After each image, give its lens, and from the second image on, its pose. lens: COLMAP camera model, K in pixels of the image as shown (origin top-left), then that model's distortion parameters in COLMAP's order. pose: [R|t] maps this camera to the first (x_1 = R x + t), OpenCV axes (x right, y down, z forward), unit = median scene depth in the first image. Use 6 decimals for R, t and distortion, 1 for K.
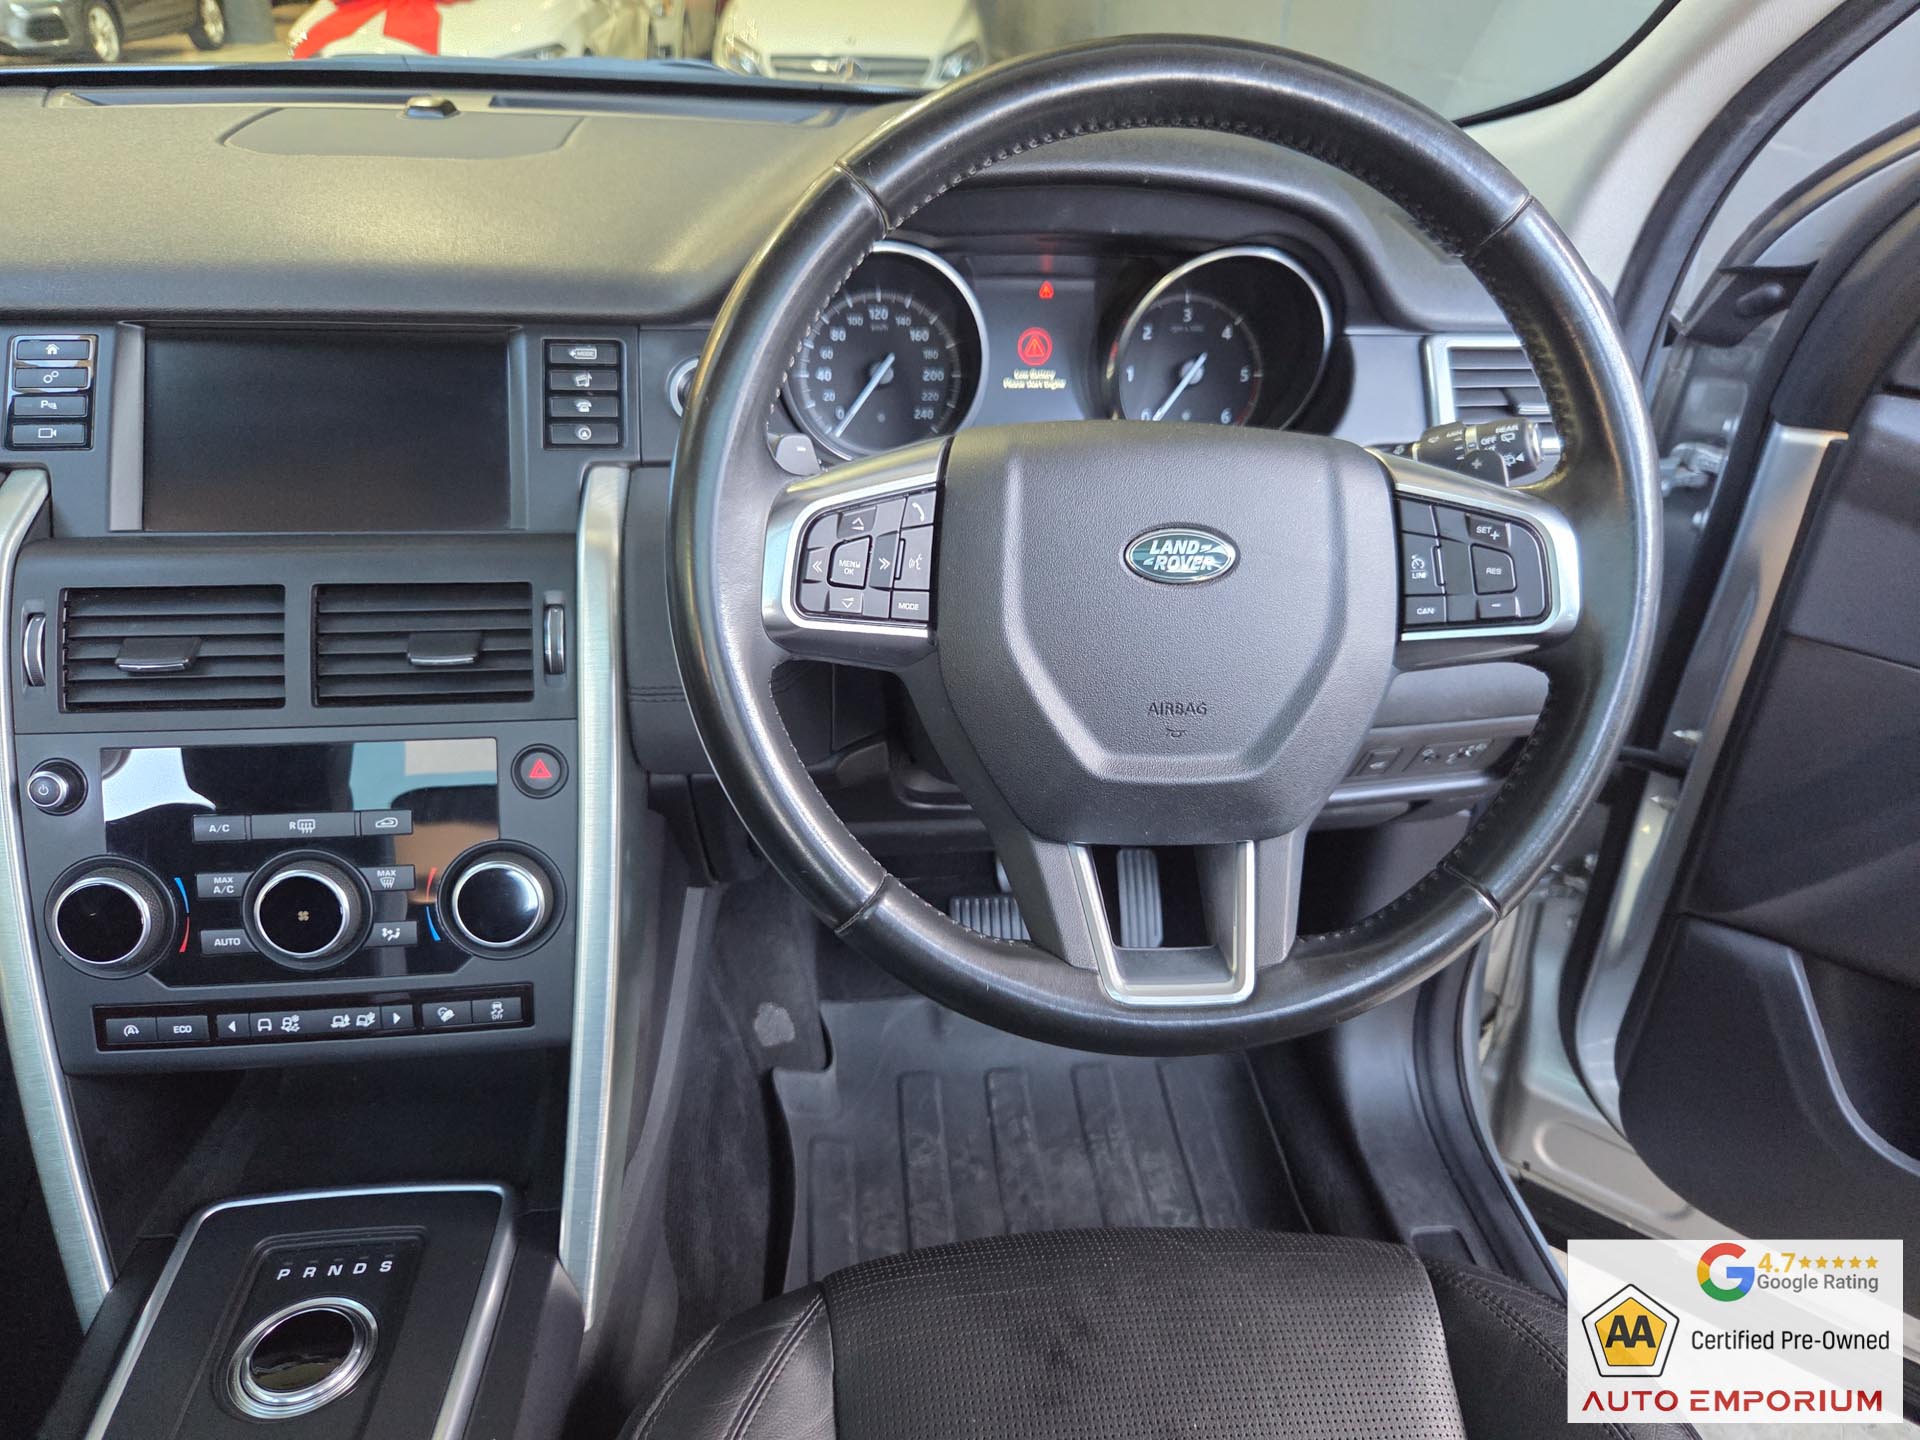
lens RADIAL K [[1308.5, 0, 965.9], [0, 1308.5, 715.8], [0, 0, 1]] dist [0.047566, -0.050794]
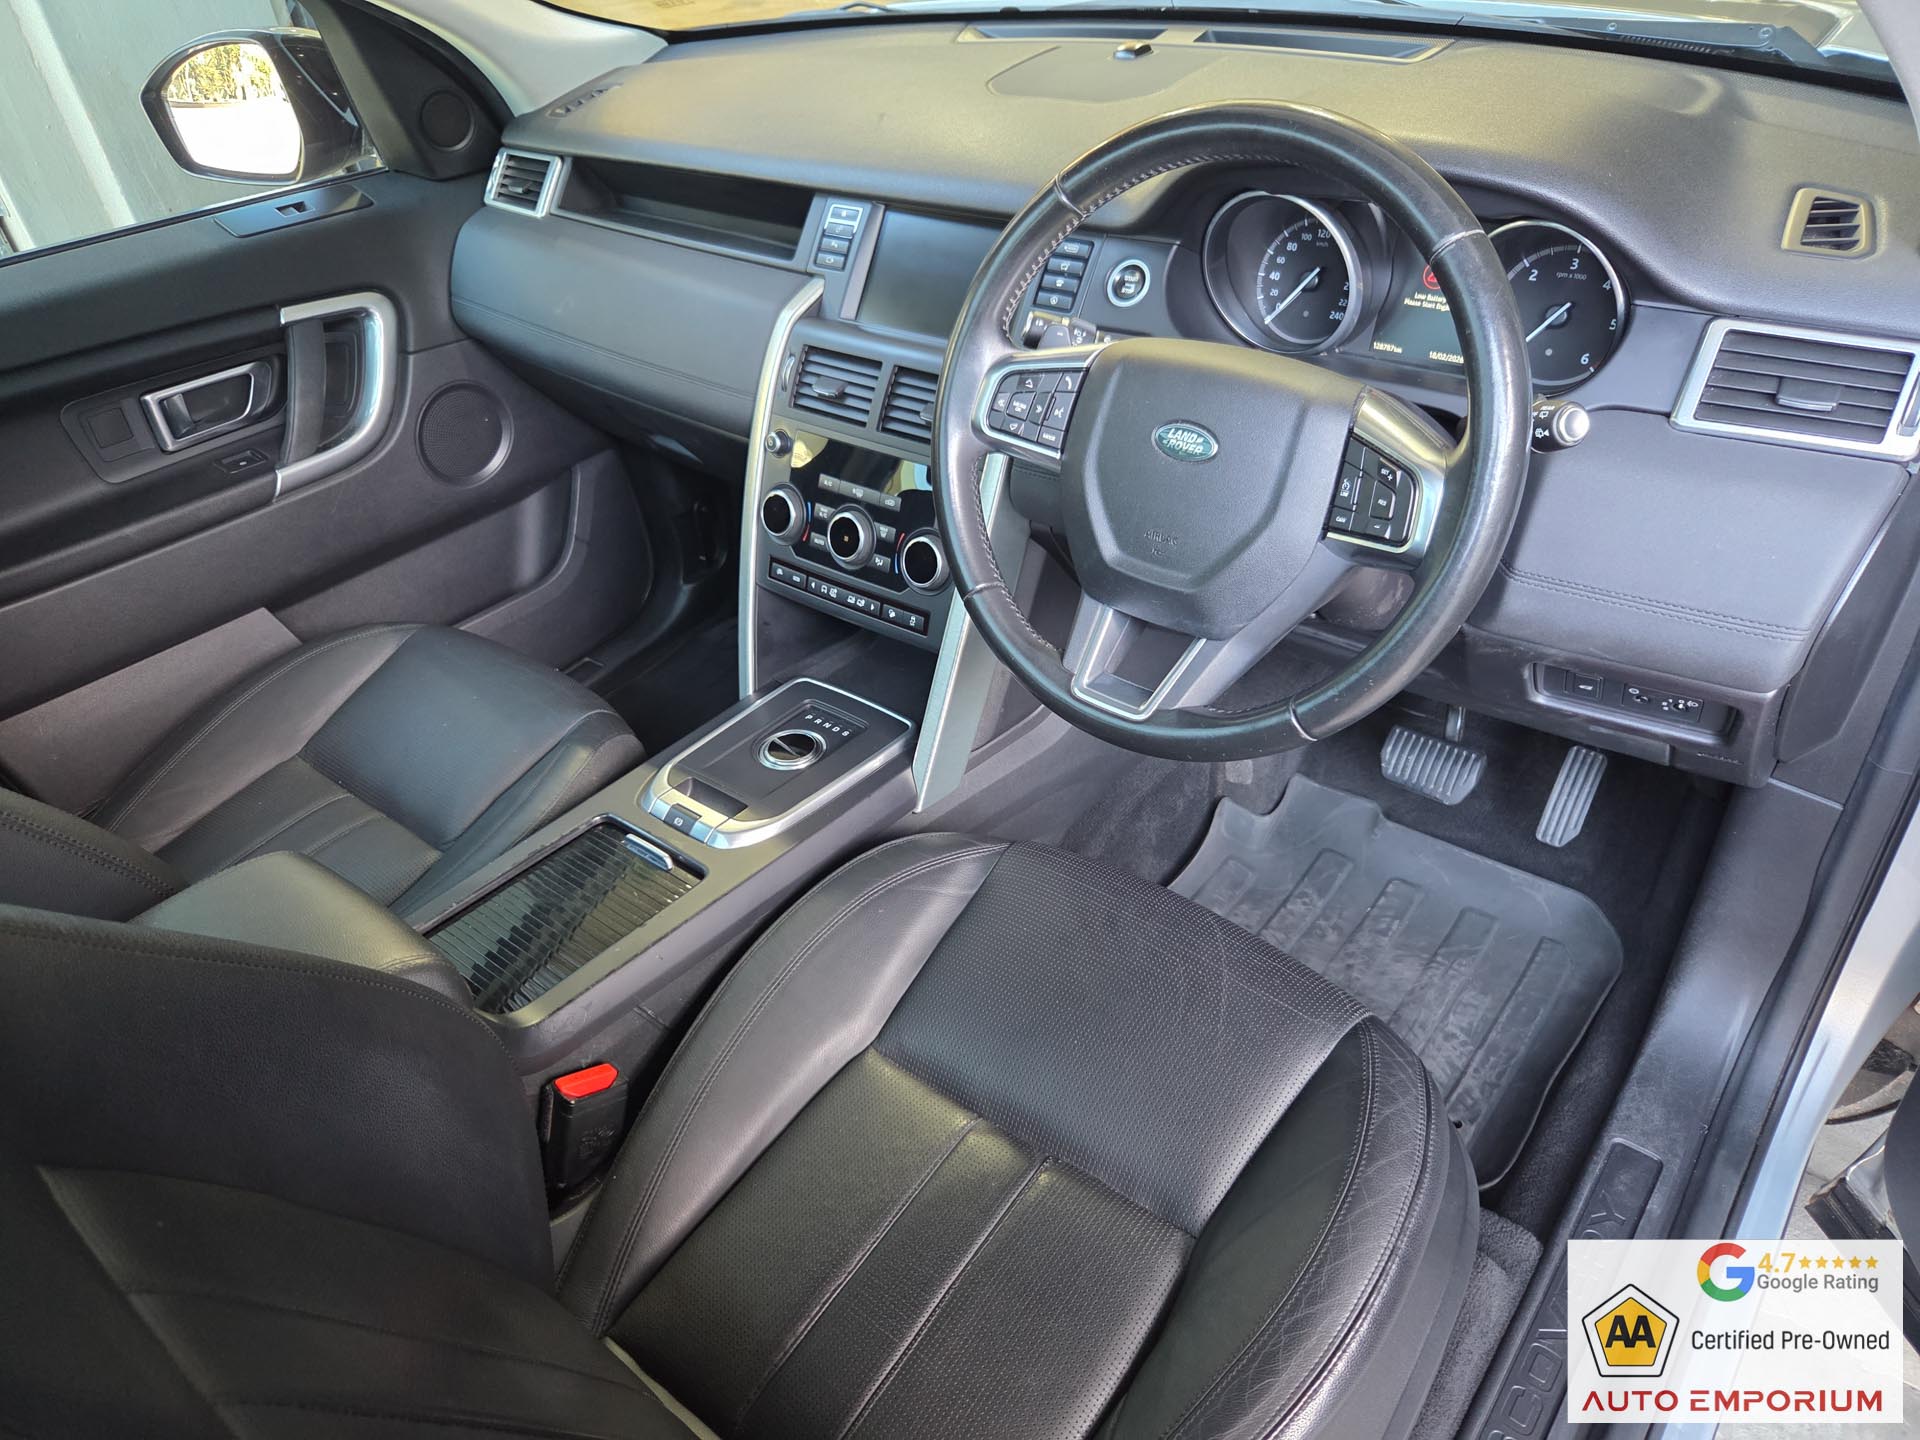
lens RADIAL K [[1285.8, 0, 960.0], [0, 1285.8, 720.0], [0, 0, 1]] dist [0.053061, -0.049632]
pose [[0.699108, 0.350387, -0.623279, 0.844932], [-0.255014, 0.936560, 0.240463, -0.090098], [0.667994, -0.009164, 0.744110, -0.271188]]
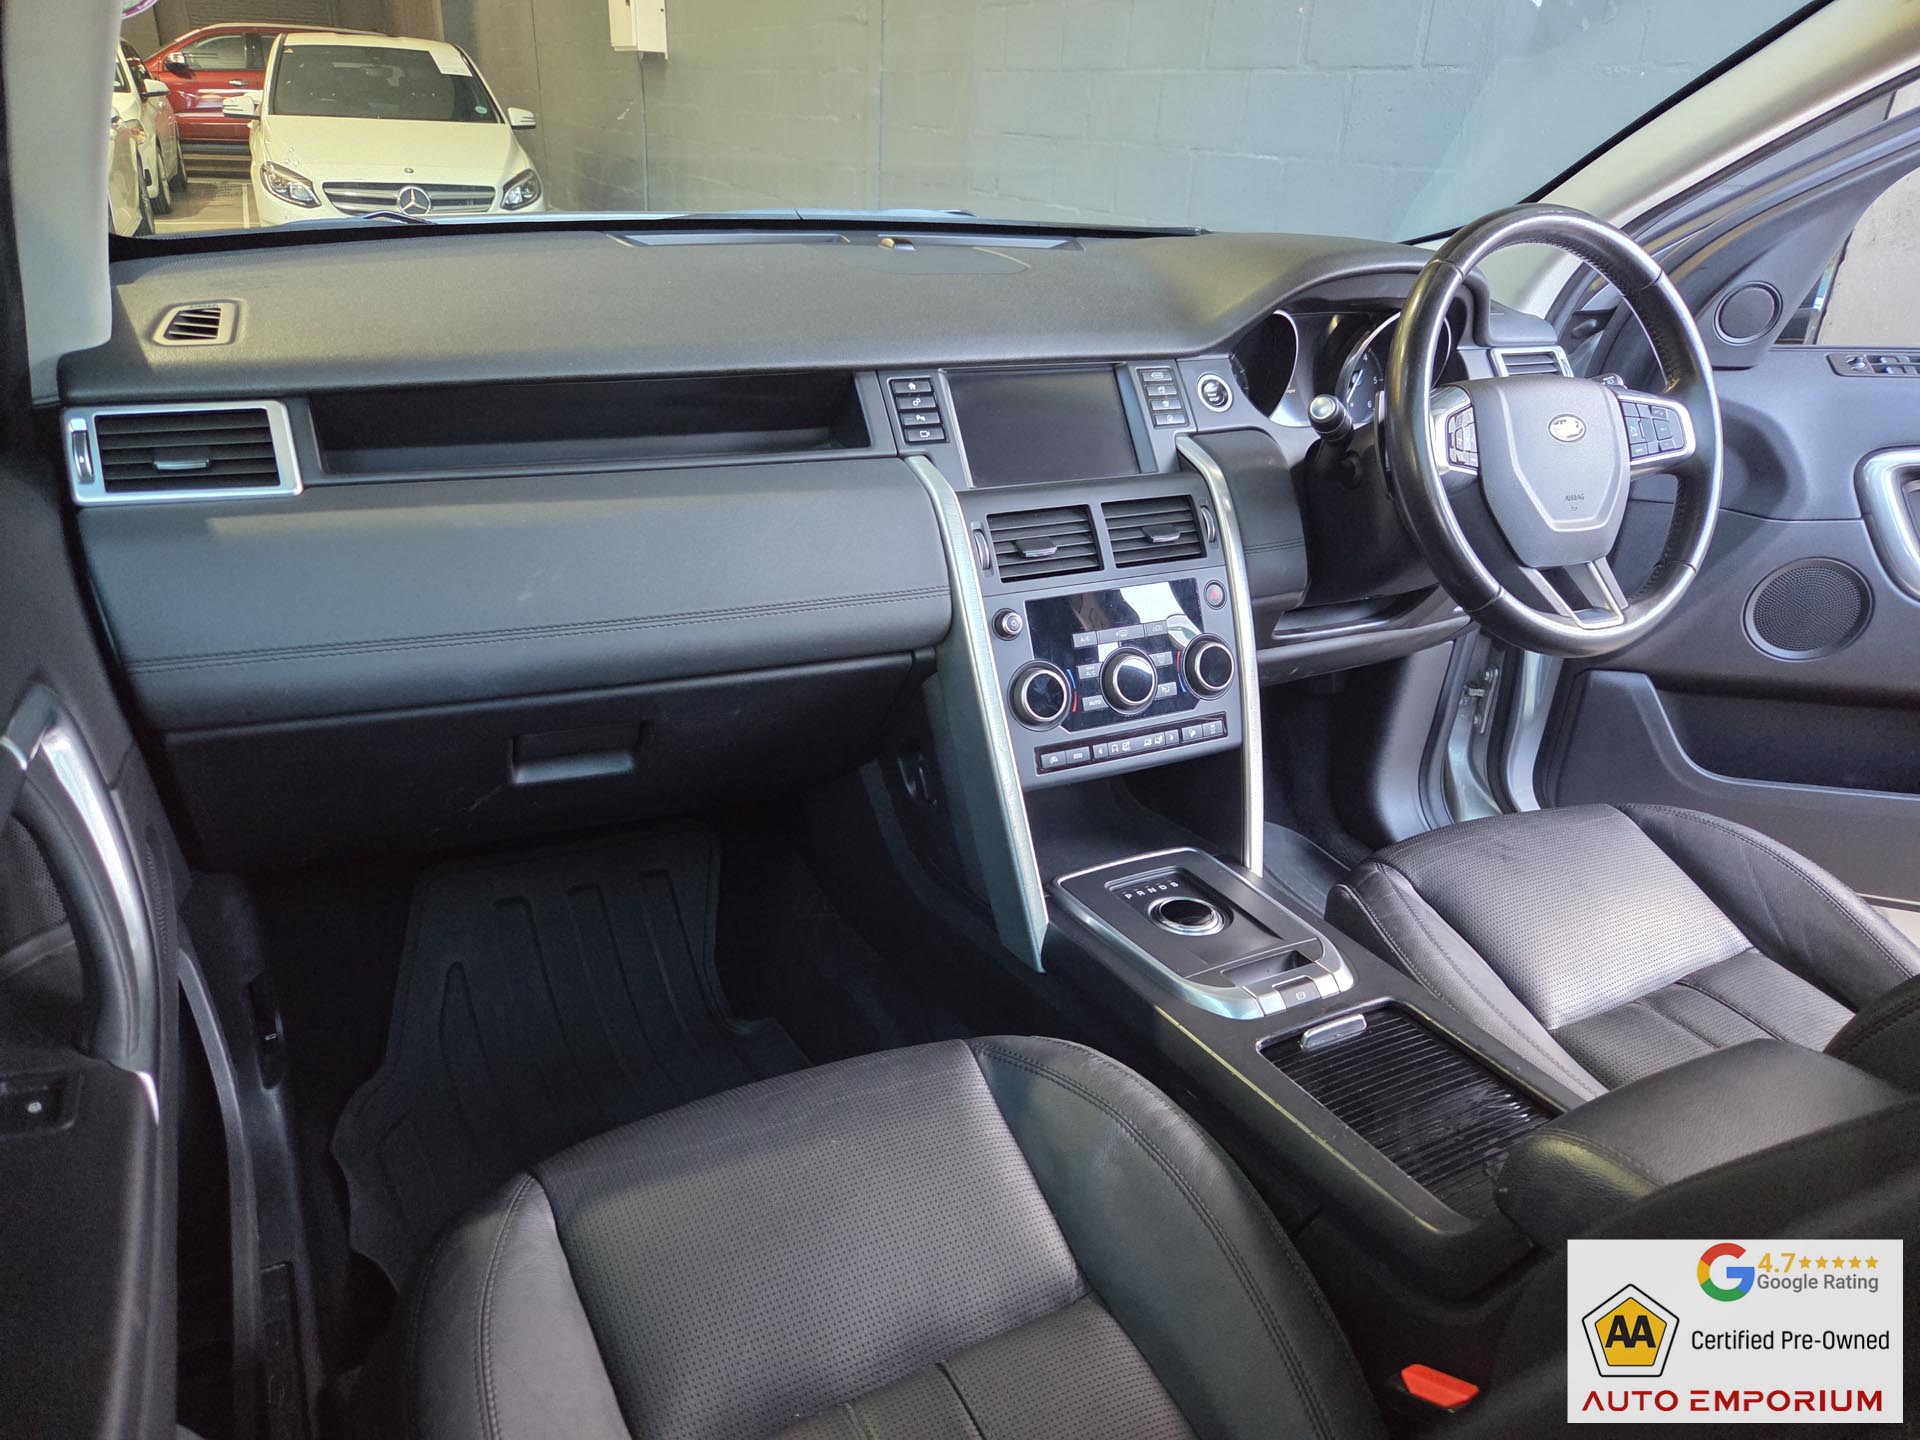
lens RADIAL K [[1285.7, 0, 953.0], [0, 1285.7, 726.8], [0, 0, 1]] dist [0.059681, -0.050392]
pose [[0.931143, -0.141500, 0.336080, -1.302021], [0.163713, 0.985754, -0.038552, 0.234030], [-0.325837, 0.090918, 0.941044, -0.560307]]
